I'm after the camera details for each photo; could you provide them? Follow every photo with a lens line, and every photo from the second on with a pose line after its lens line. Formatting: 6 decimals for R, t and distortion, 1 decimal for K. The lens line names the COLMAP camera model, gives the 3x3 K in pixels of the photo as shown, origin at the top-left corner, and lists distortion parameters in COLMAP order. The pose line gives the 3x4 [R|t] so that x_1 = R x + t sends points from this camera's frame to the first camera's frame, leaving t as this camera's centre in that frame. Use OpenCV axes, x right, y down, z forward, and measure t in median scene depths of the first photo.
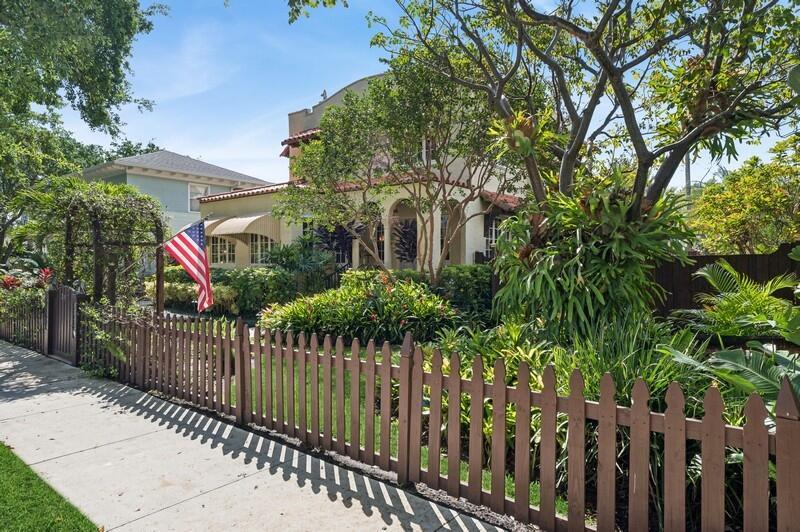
lens RADIAL K [[506.0, 0, 400.4], [0, 506.0, 265.9], [0, 0, 1]] dist [-0.003842, -0.000302]
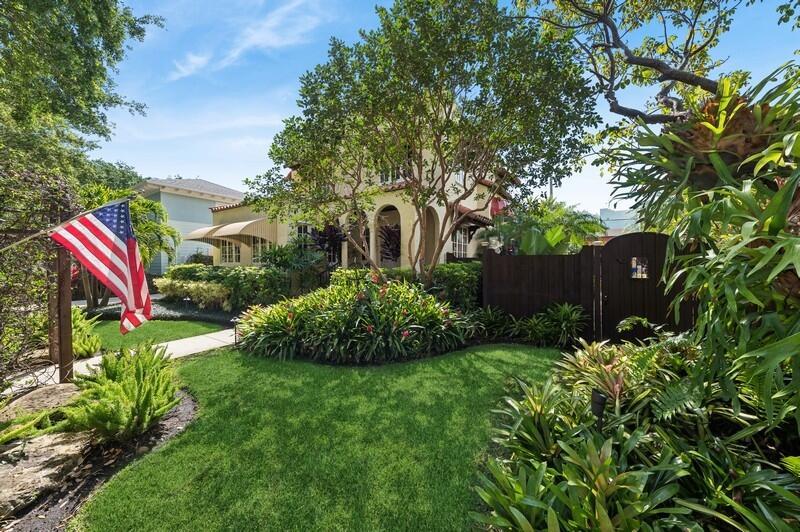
lens RADIAL K [[277.2, 0, 398.9], [0, 277.2, 266.9], [0, 0, 1]] dist [0.001328, 0.000049]
pose [[0.993981, -0.000307, 0.109551, -0.039278], [-0.000399, 0.999979, 0.006427, 0.000752], [-0.109551, -0.006432, 0.993960, 0.403676]]
